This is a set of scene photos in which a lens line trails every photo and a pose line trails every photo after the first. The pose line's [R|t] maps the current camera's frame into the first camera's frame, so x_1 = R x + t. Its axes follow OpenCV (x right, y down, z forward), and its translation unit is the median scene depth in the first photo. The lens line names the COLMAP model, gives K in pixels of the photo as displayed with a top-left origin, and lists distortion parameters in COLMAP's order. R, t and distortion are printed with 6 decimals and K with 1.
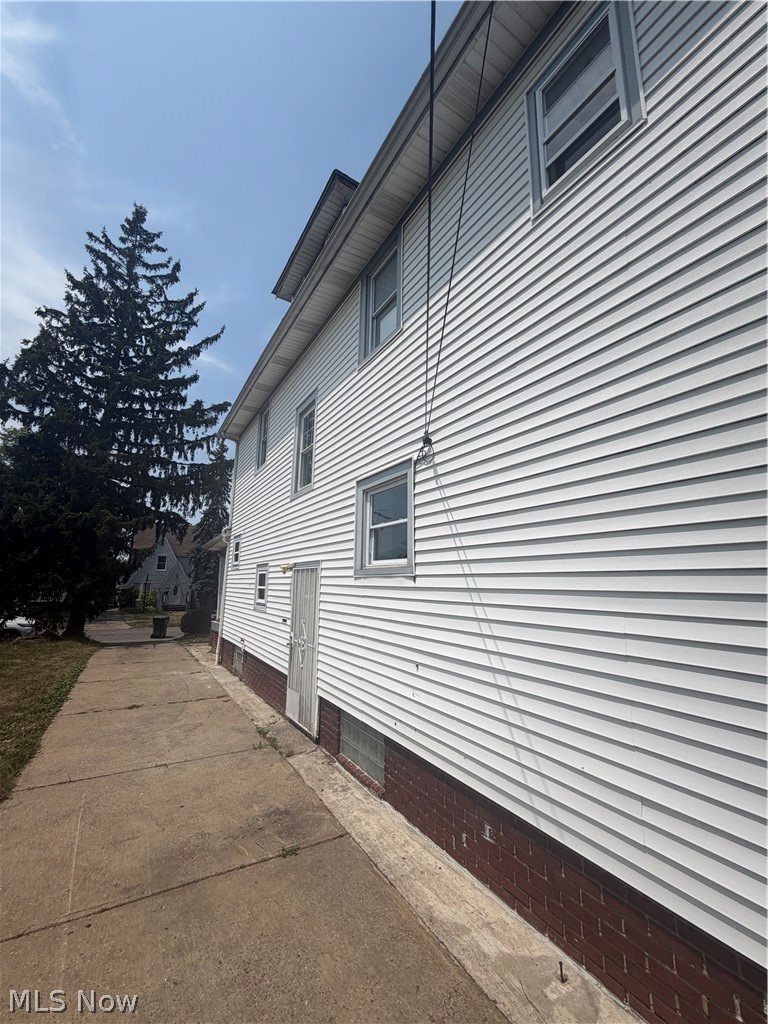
lens RADIAL K [[410.2, 0, 384.0], [0, 410.2, 512.0], [0, 0, 1]] dist [-0.000219, 0.000103]
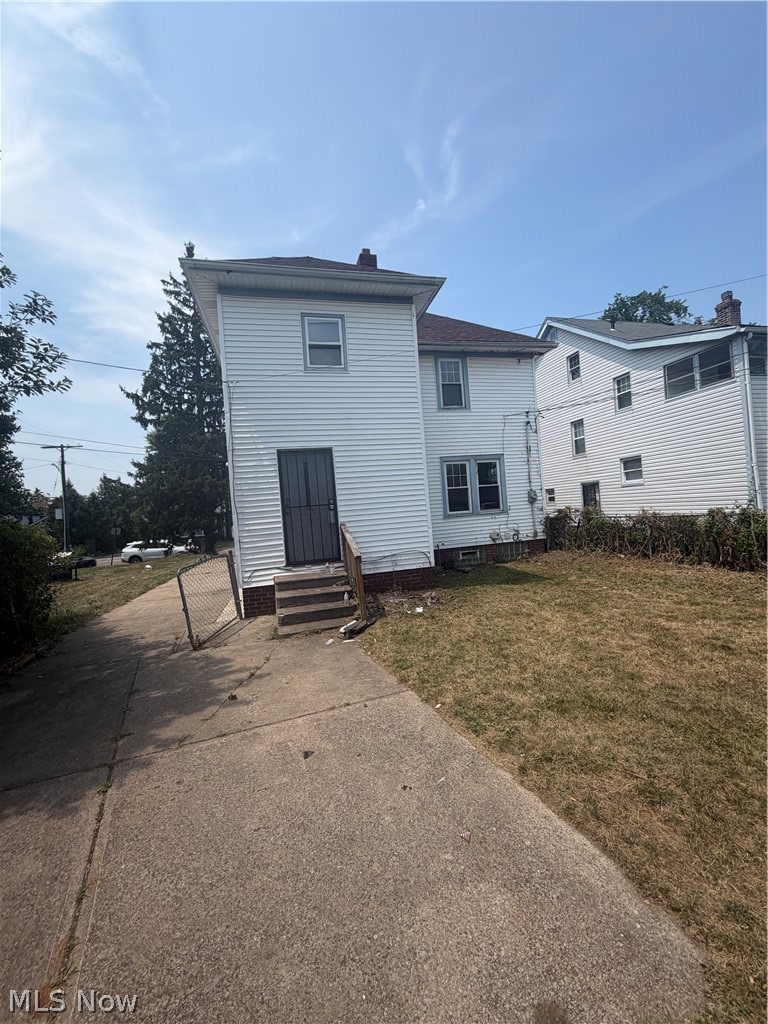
lens RADIAL K [[410.2, 0, 384.0], [0, 410.2, 512.0], [0, 0, 1]] dist [-0.000219, 0.000103]
pose [[0.947876, -0.083264, -0.307568, 0.366388], [0.140435, 0.975615, 0.168682, -0.035354], [0.286023, -0.203083, 0.936455, -0.259656]]
